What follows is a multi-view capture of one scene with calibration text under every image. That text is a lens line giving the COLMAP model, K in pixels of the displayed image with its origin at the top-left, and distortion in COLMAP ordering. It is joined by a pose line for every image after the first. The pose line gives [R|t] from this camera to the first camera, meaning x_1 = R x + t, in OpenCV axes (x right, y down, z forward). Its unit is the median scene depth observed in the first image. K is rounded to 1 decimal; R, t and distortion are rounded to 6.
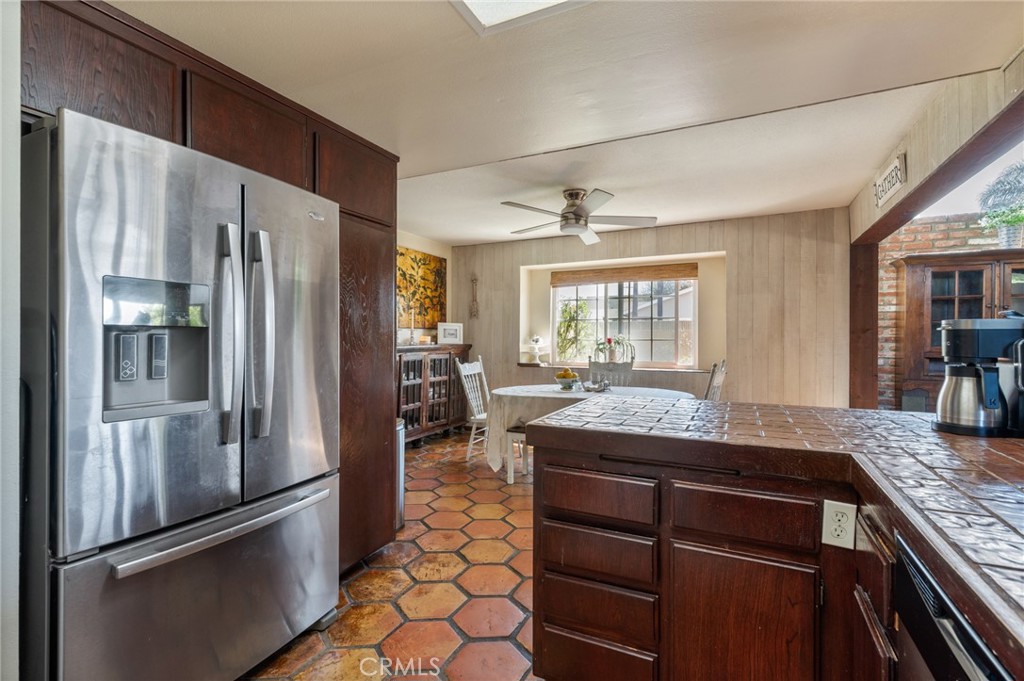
lens RADIAL K [[475.1, 0, 506.8], [0, 475.1, 344.2], [0, 0, 1]] dist [0.004942, -0.000344]
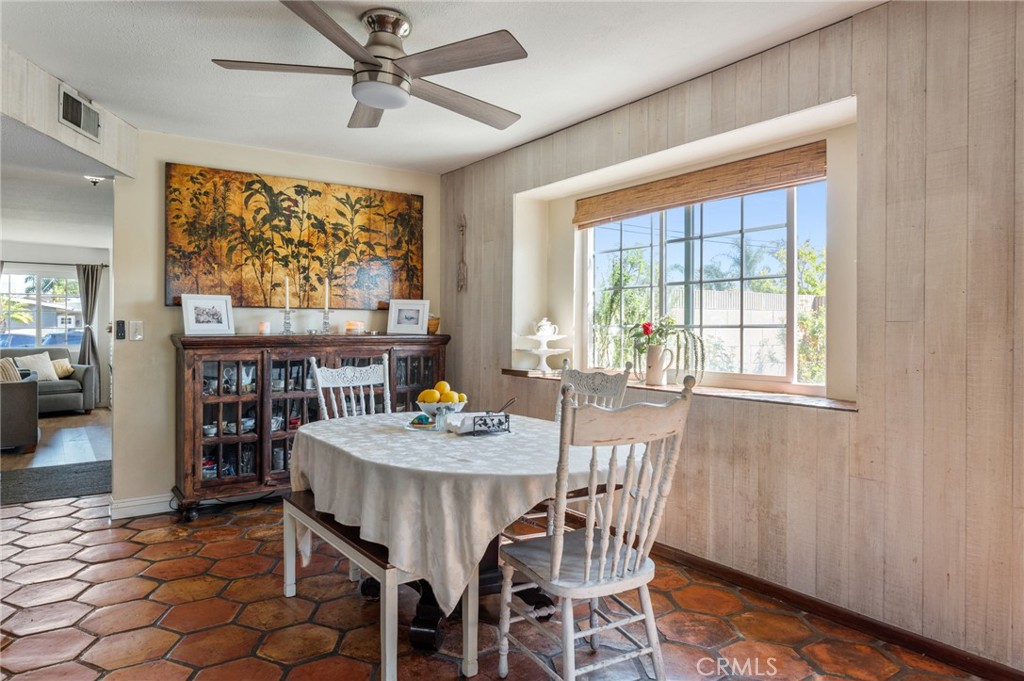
lens RADIAL K [[651.0, 0, 512.9], [0, 651.0, 338.8], [0, 0, 1]] dist [-0.005474, -0.003221]
pose [[0.871863, 0.006141, -0.489712, 0.414368], [-0.005486, 0.999981, 0.002773, 0.002072], [0.489720, 0.000269, 0.871880, 0.350553]]
